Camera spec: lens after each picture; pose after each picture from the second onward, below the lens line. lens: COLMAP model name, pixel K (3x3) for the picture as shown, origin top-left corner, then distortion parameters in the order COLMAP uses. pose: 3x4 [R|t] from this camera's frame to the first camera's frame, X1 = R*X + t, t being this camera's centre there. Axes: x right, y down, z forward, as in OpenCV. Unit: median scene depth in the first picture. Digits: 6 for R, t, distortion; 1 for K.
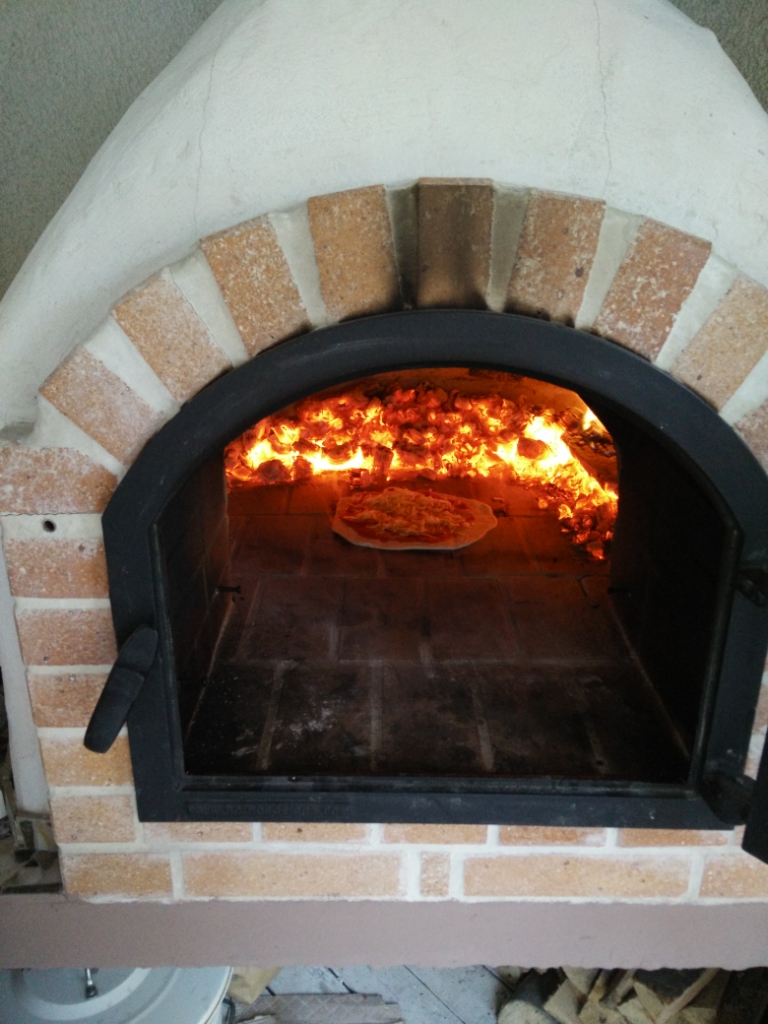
lens RADIAL K [[811.7, 0, 375.7], [0, 811.7, 511.7], [0, 0, 1]] dist [0.090255, -0.093481]
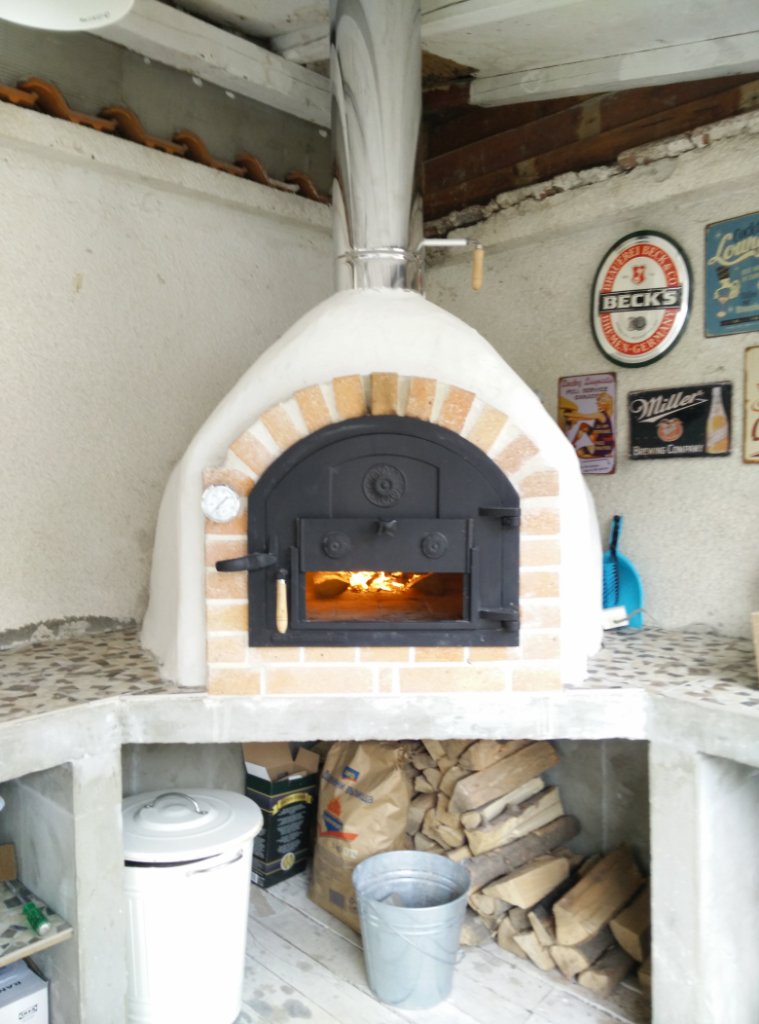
lens RADIAL K [[811.7, 0, 376.3], [0, 811.7, 508.9], [0, 0, 1]] dist [0.090255, -0.093481]
pose [[0.999308, -0.004137, 0.036963, -0.034056], [0.016304, 0.941954, -0.335347, 0.866146], [-0.033430, 0.335718, 0.941369, -1.315490]]
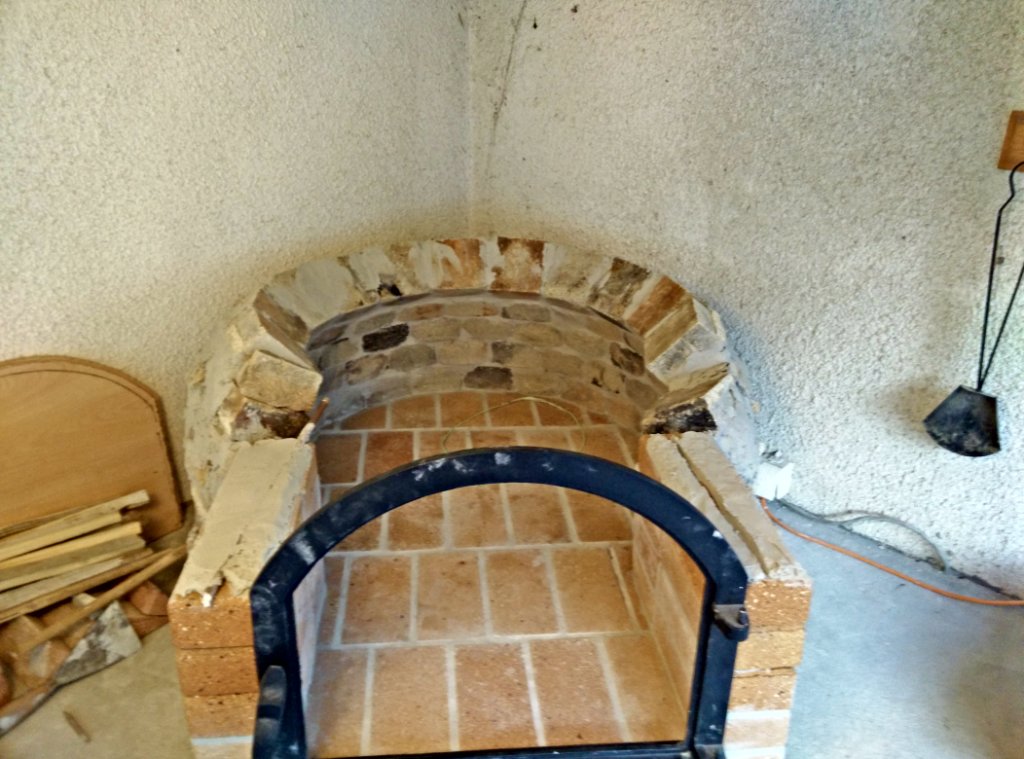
lens RADIAL K [[807.6, 0, 503.4], [0, 807.6, 378.8], [0, 0, 1]] dist [0.072232, -0.091105]
pose [[0.995481, -0.022705, 0.092206, -0.027992], [0.019551, 0.999197, 0.034968, -0.375899], [-0.092926, -0.033008, 0.995126, -0.328114]]
